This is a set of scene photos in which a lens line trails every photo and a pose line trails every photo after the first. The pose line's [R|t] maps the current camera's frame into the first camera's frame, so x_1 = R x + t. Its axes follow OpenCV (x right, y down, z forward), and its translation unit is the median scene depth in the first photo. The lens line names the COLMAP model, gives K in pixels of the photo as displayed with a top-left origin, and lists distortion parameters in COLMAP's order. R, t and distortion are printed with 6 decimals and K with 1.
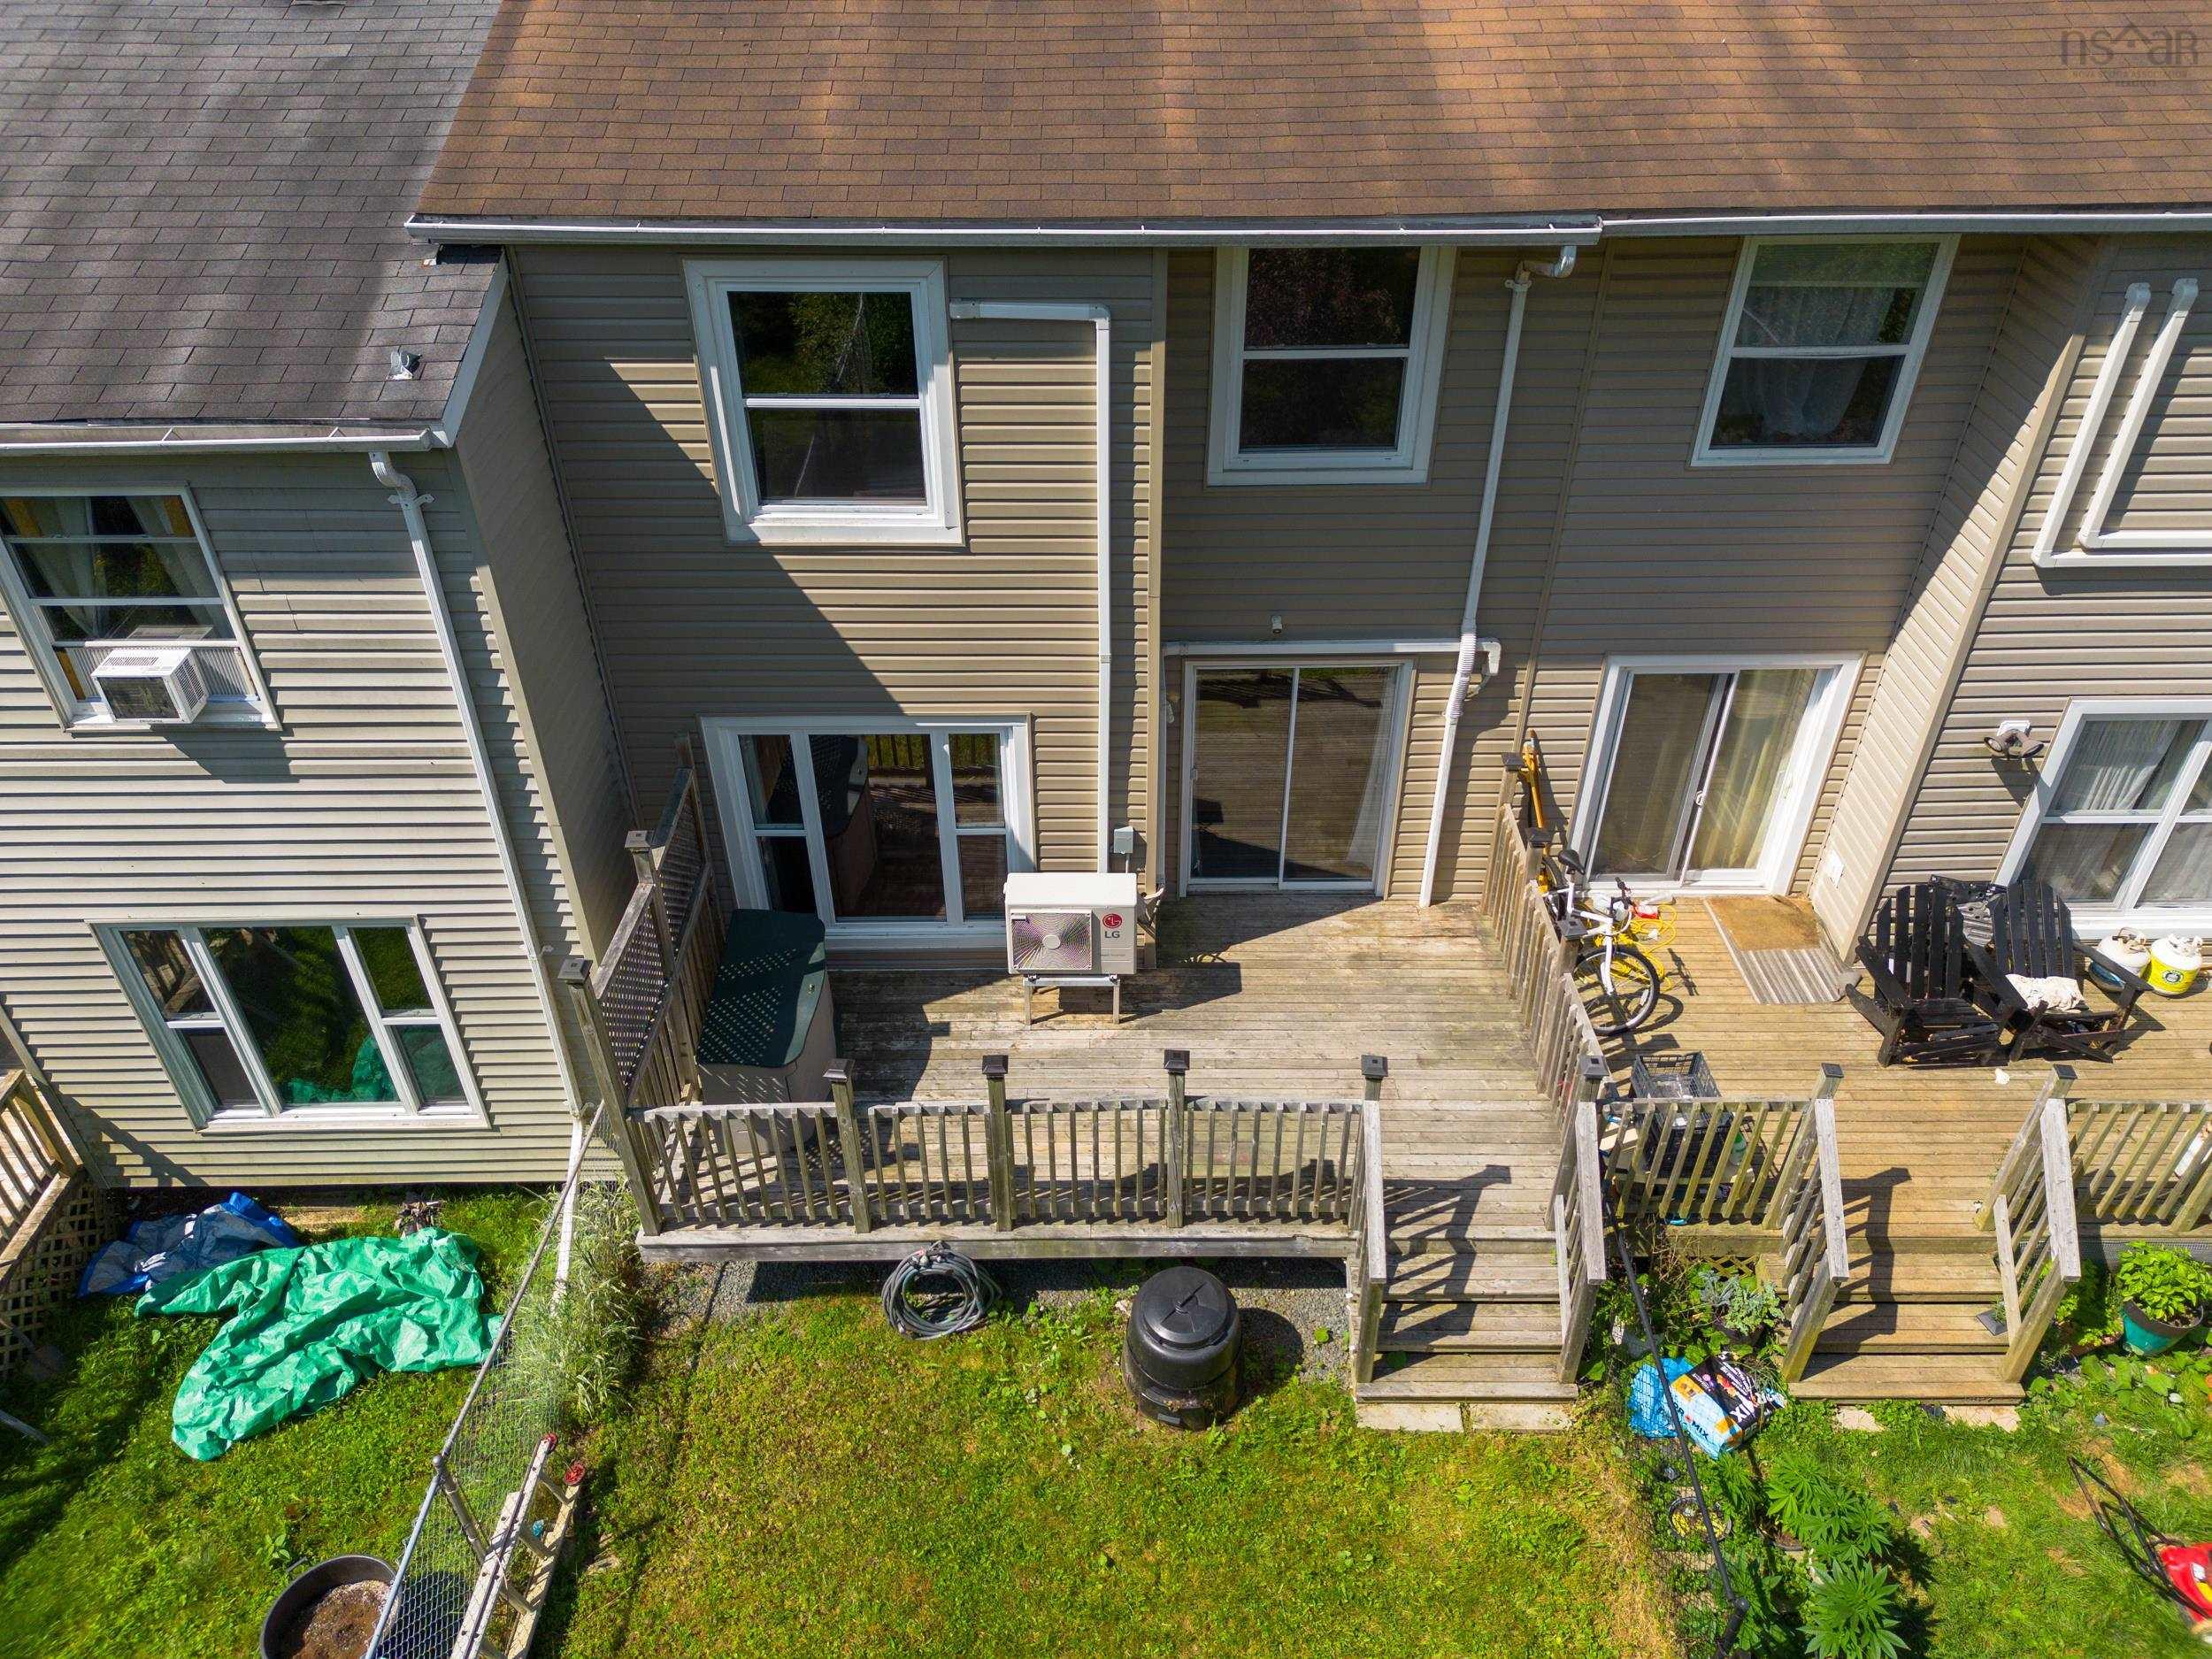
lens RADIAL K [[1556.8, 0, 1102.3], [0, 1556.8, 836.1], [0, 0, 1]] dist [0.076591, -0.071664]
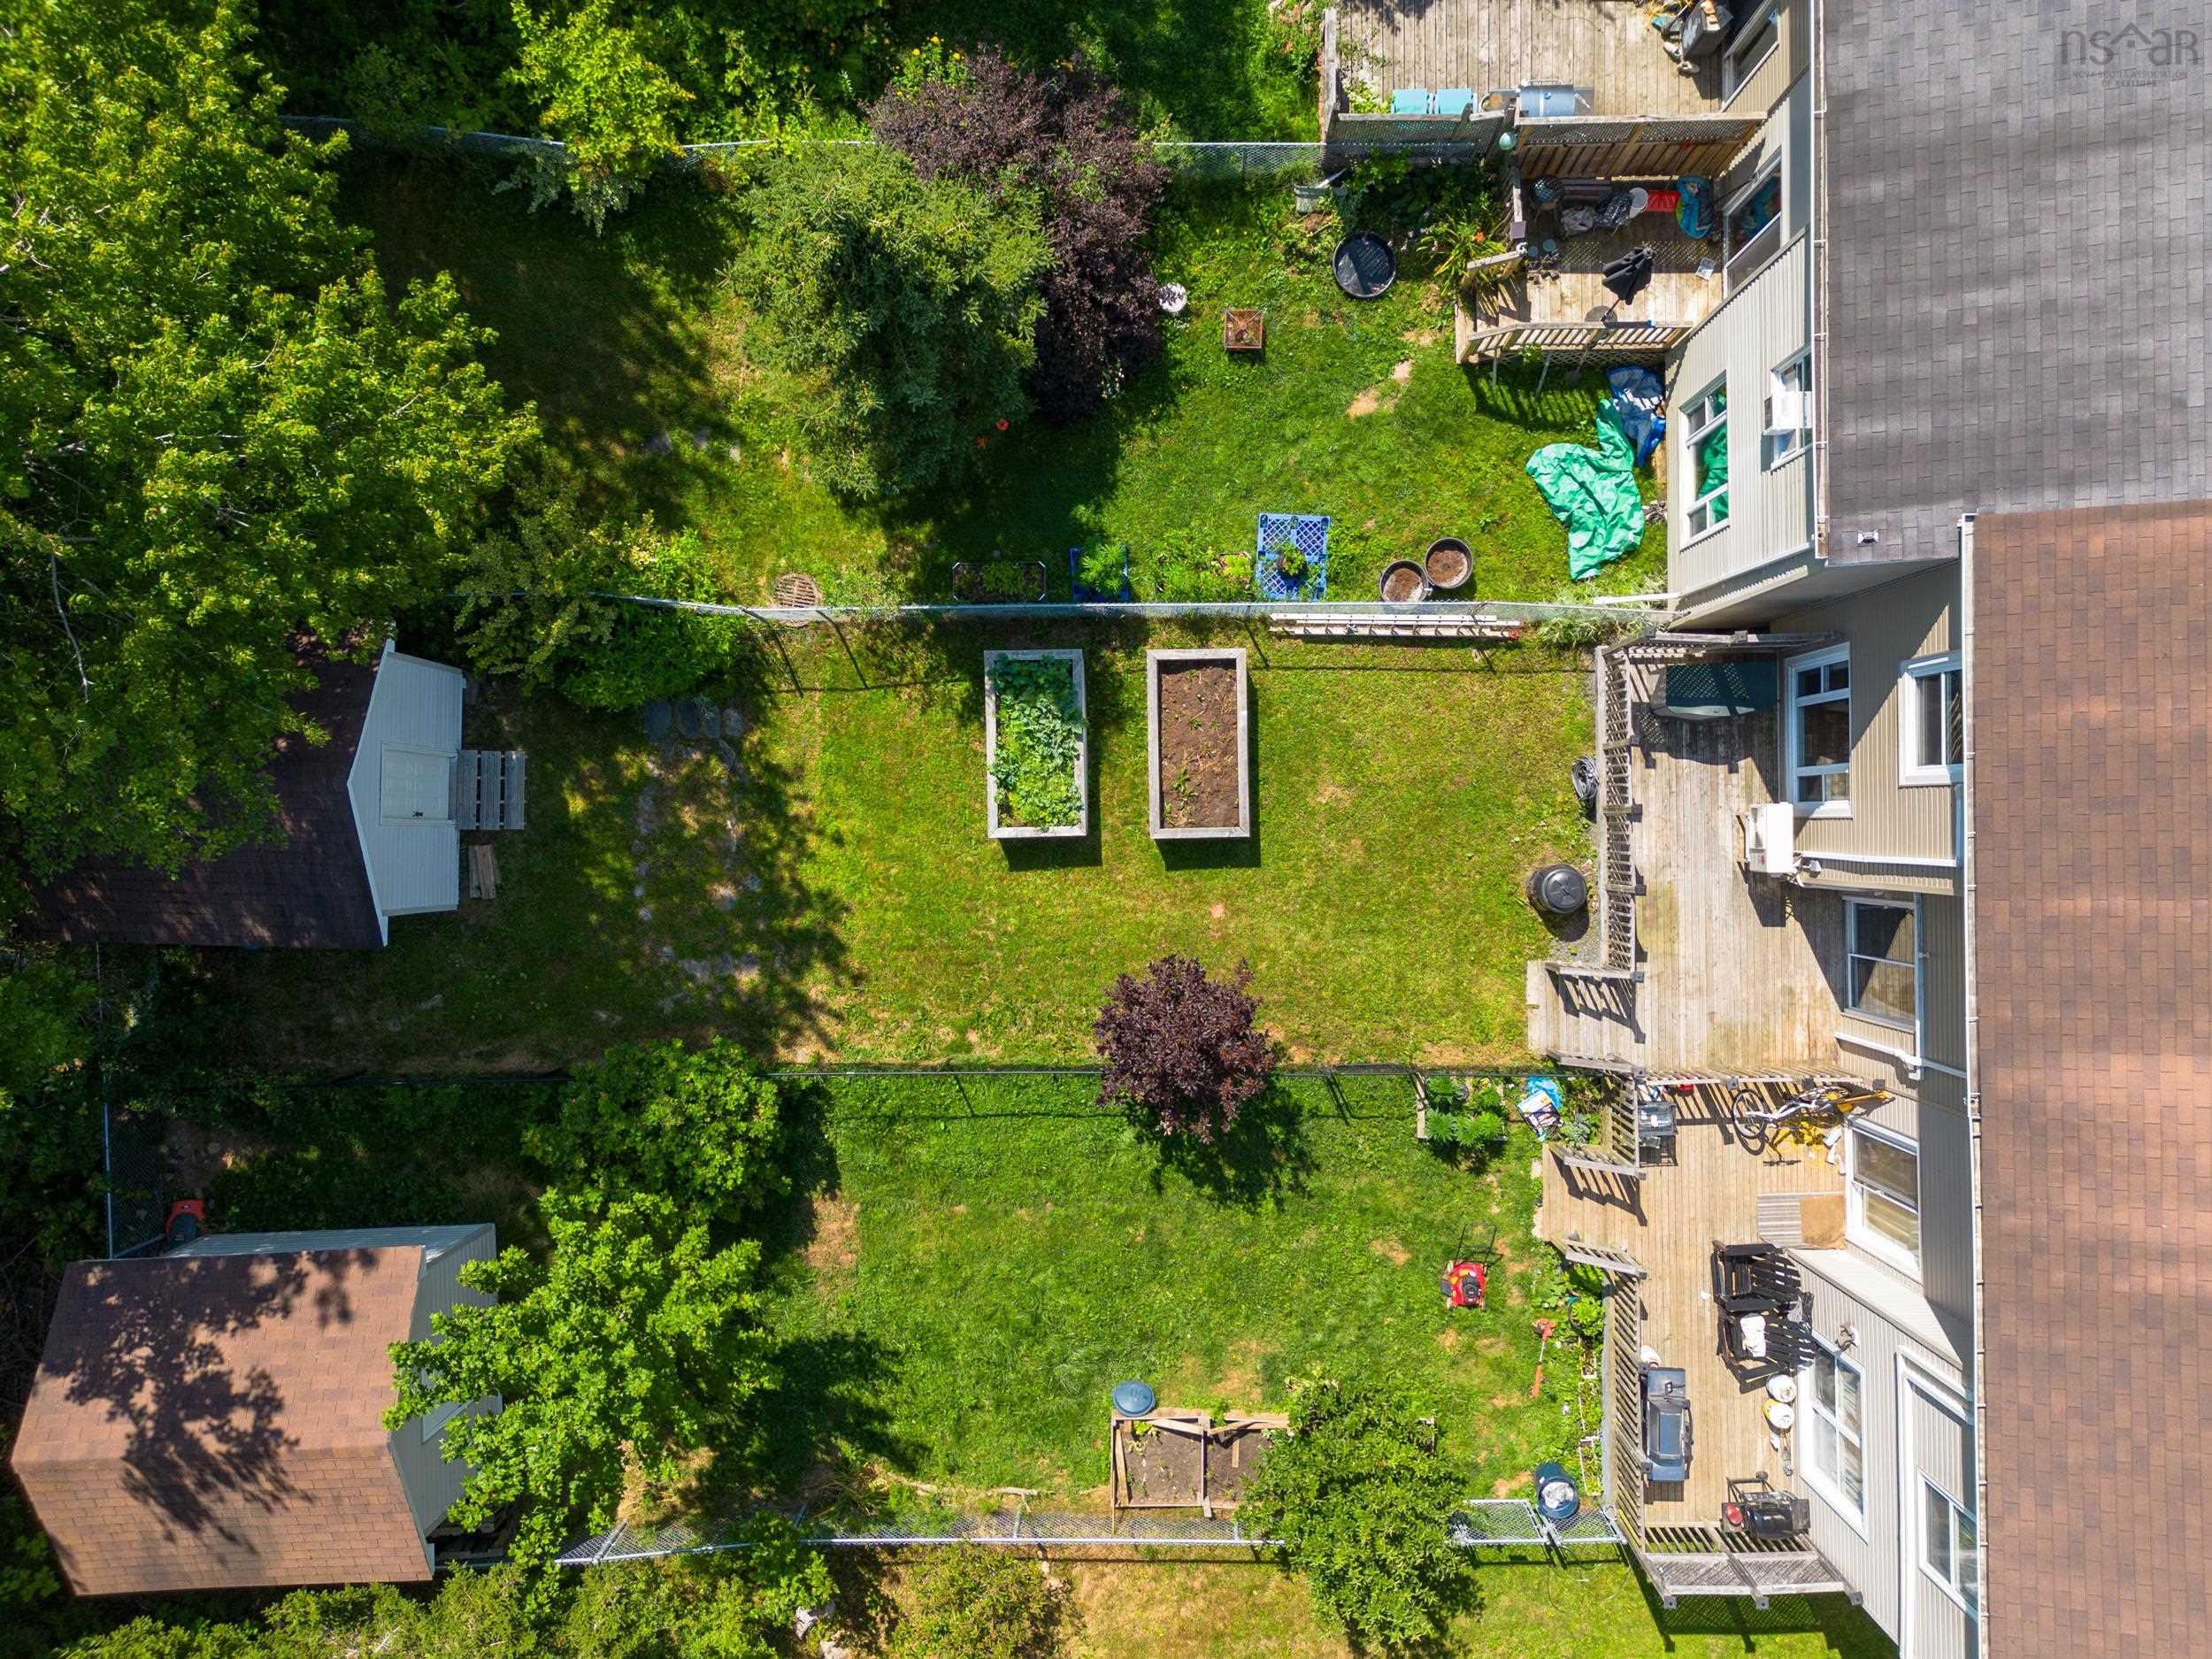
lens RADIAL K [[1542.3, 0, 1183.5], [0, 1542.3, 842.5], [0, 0, 1]] dist [0.136953, -0.118841]
pose [[0.013541, 0.999752, 0.017699, -0.060982], [-0.611267, -0.005731, 0.791404, -1.080275], [0.791309, -0.021535, 0.611037, -0.786907]]
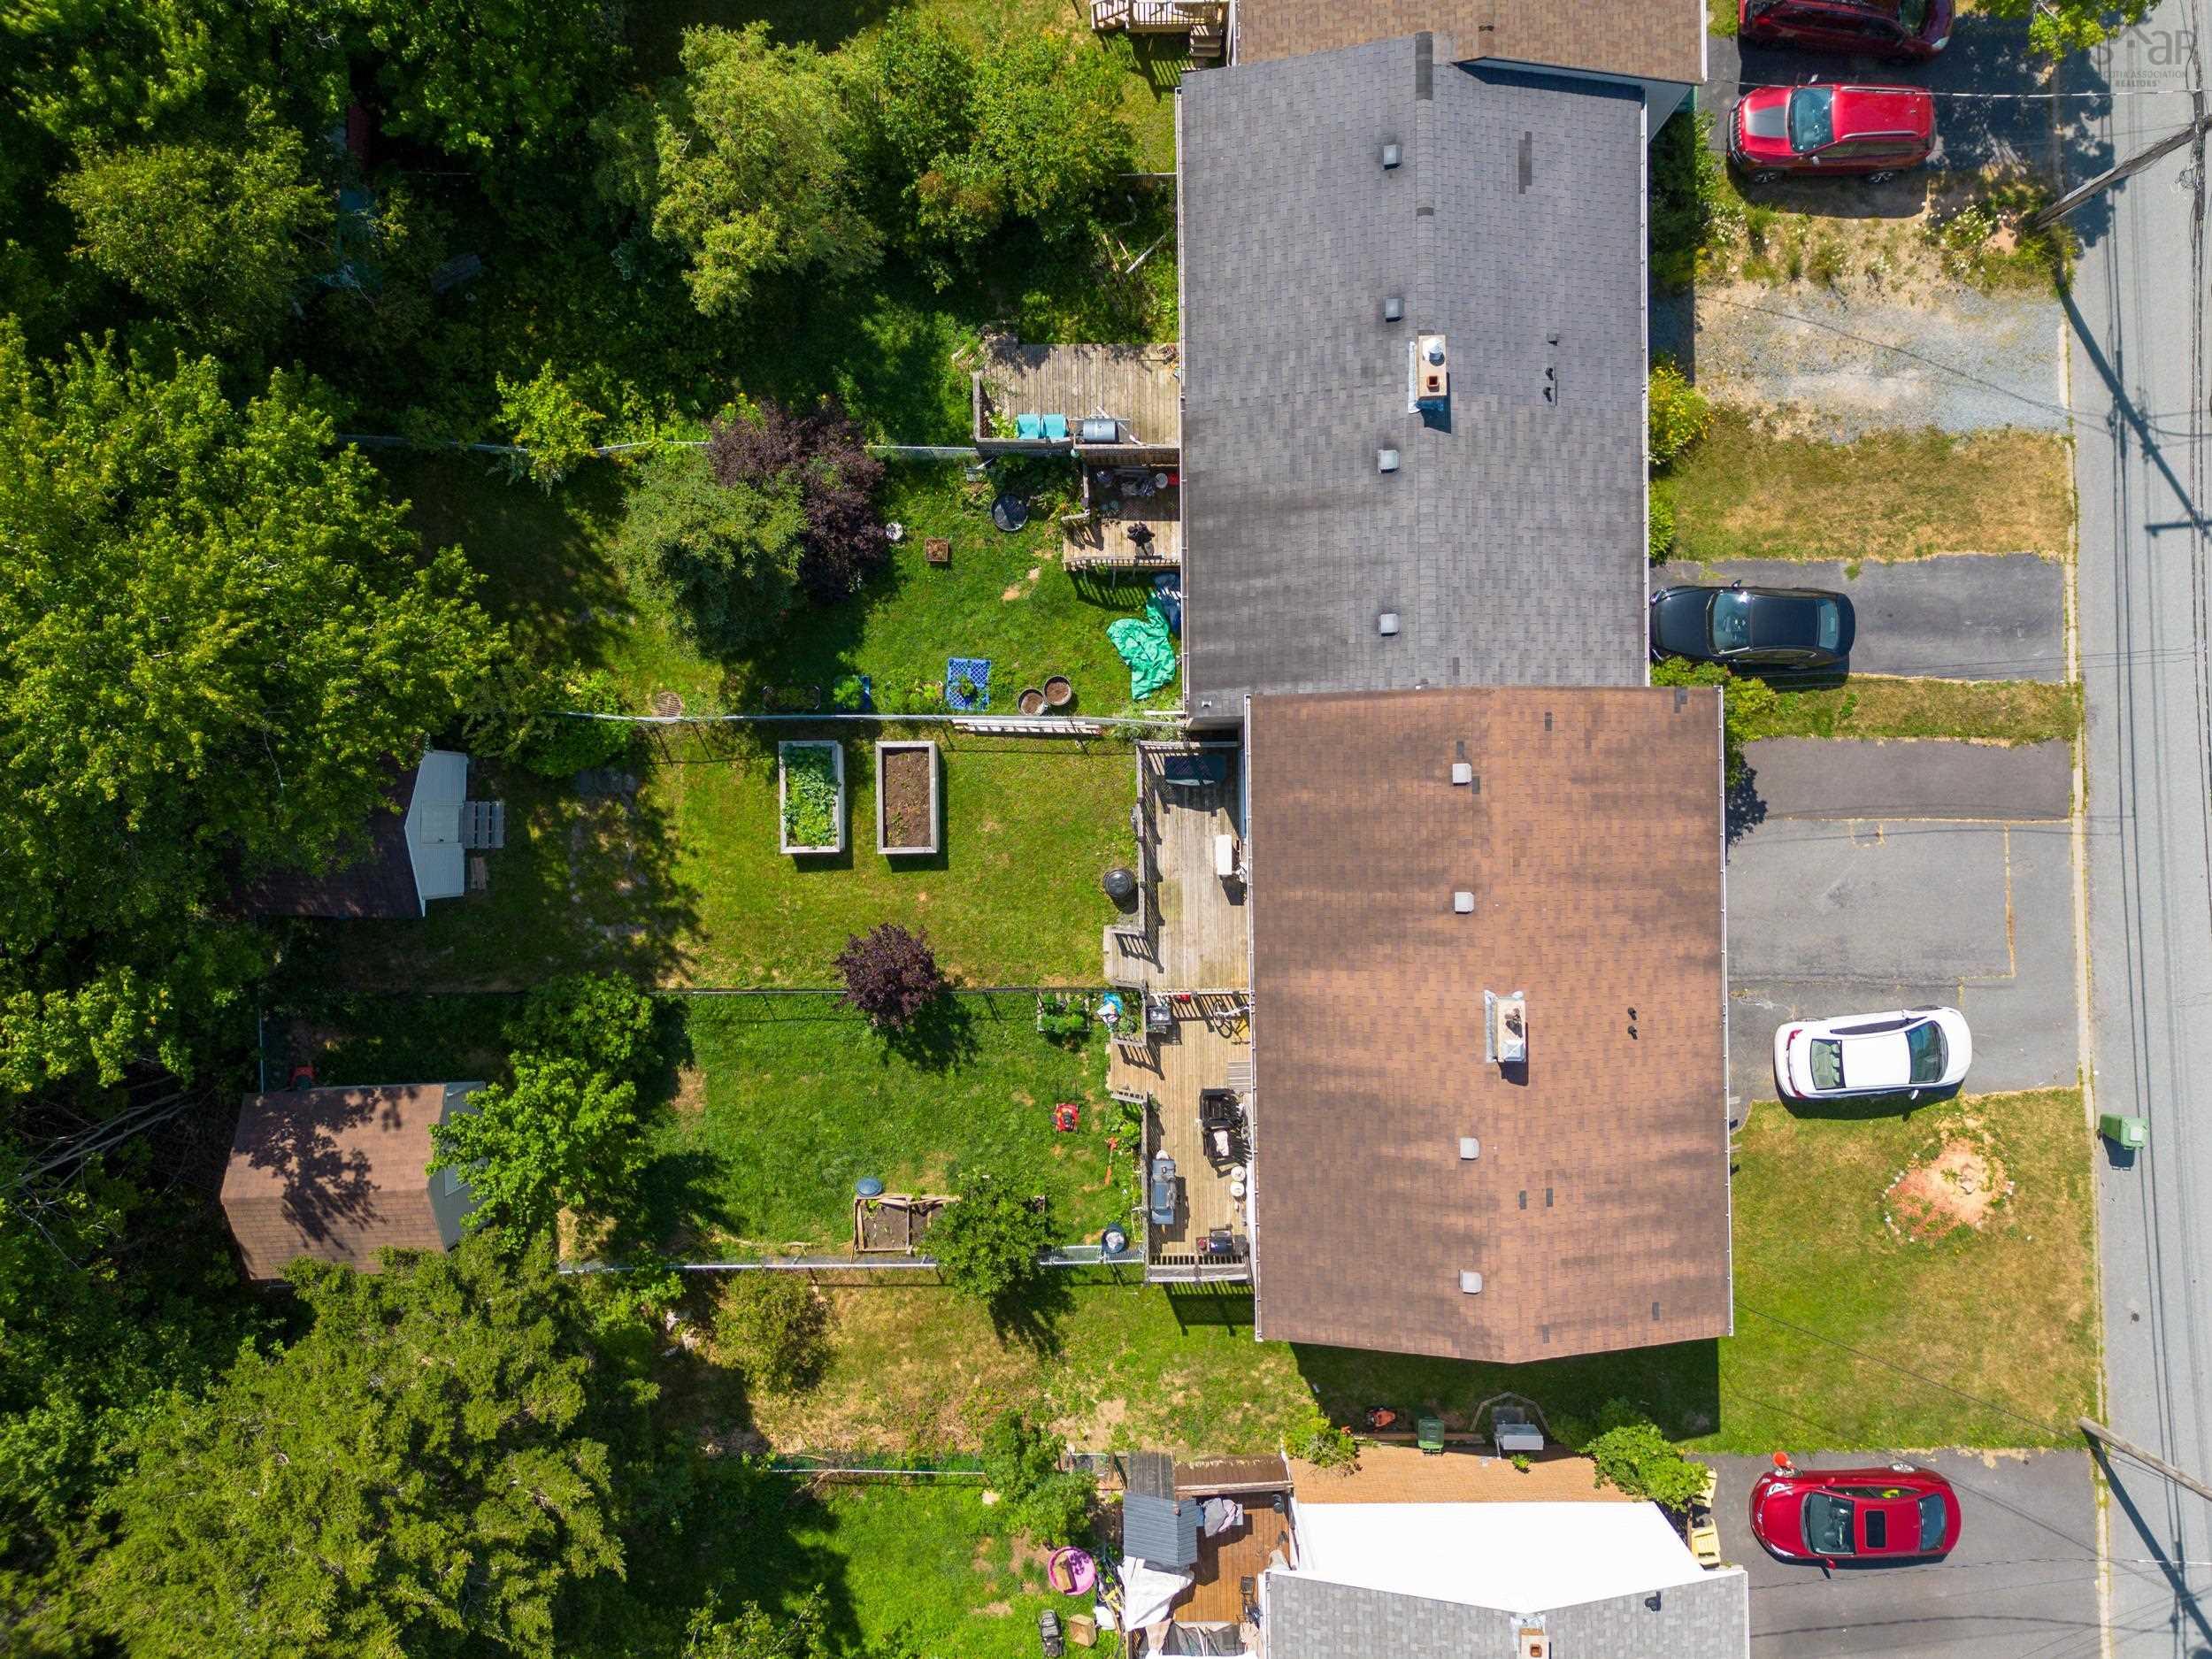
lens RADIAL K [[1571.2, 0, 1152.2], [0, 1571.2, 825.3], [0, 0, 1]] dist [0.241085, -0.335051]
pose [[0.013085, 0.999725, 0.019468, -0.159028], [-0.590717, -0.007980, 0.806839, -2.722404], [0.806773, -0.022058, 0.590450, -1.180085]]
